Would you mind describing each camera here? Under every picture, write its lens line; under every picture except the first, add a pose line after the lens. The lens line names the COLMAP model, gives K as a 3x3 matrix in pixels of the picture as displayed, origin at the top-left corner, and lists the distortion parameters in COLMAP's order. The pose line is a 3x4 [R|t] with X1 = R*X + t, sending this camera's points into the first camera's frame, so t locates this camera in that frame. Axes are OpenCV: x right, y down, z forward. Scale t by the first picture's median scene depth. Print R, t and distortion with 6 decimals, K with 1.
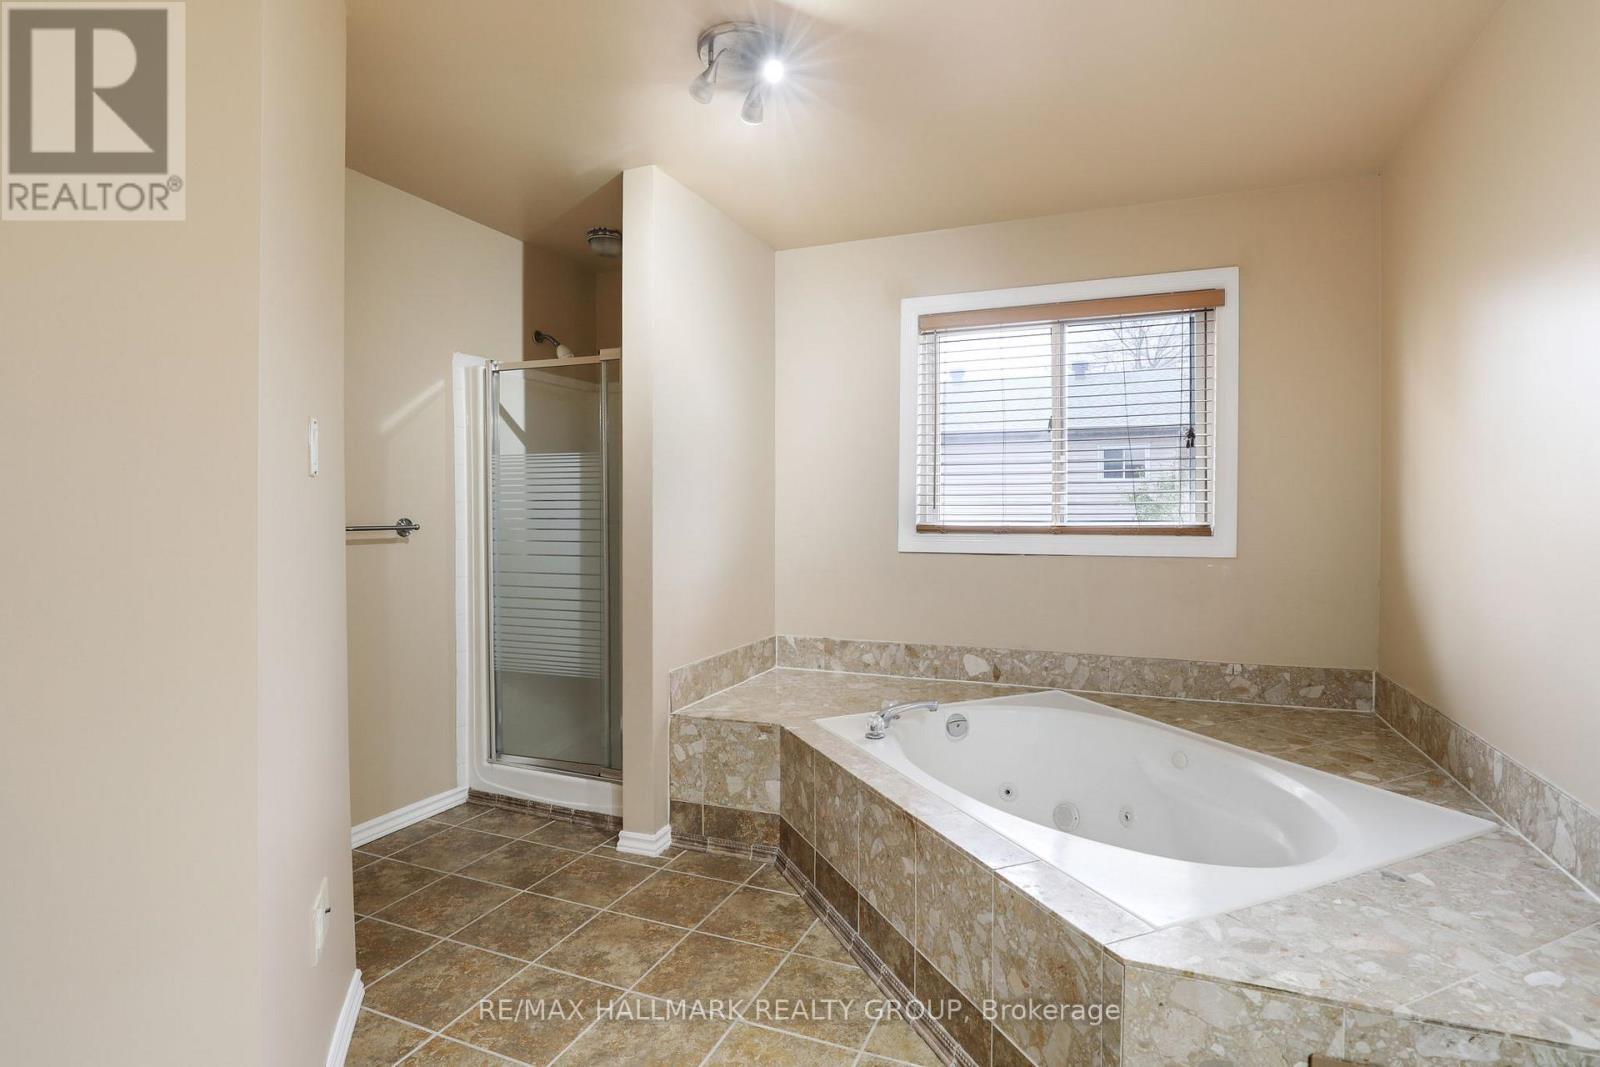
lens RADIAL K [[776.1, 0, 840.4], [0, 776.1, 520.6], [0, 0, 1]] dist [-0.023010, 0.004019]
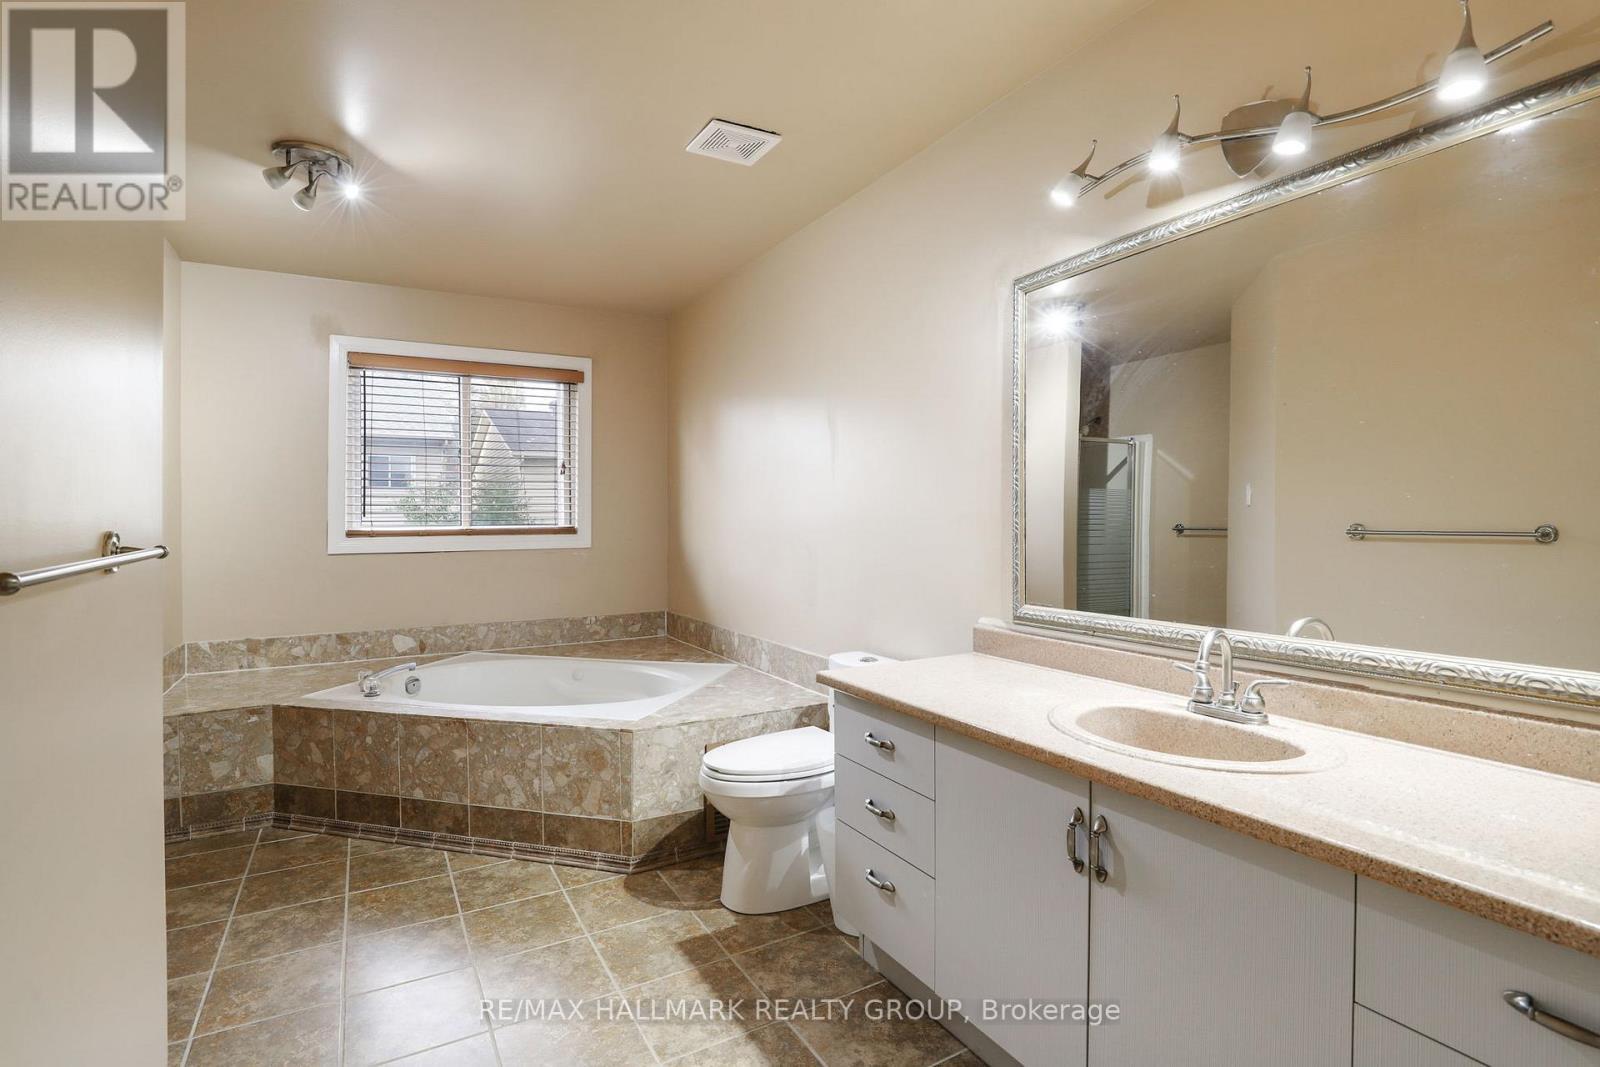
lens RADIAL K [[776.1, 0, 800.9], [0, 776.1, 532.7], [0, 0, 1]] dist [-0.023010, 0.004019]
pose [[0.633559, -0.020814, 0.773414, -0.435624], [0.015908, 0.999777, 0.013874, 0.004323], [-0.773531, 0.003513, 0.633749, -0.316301]]
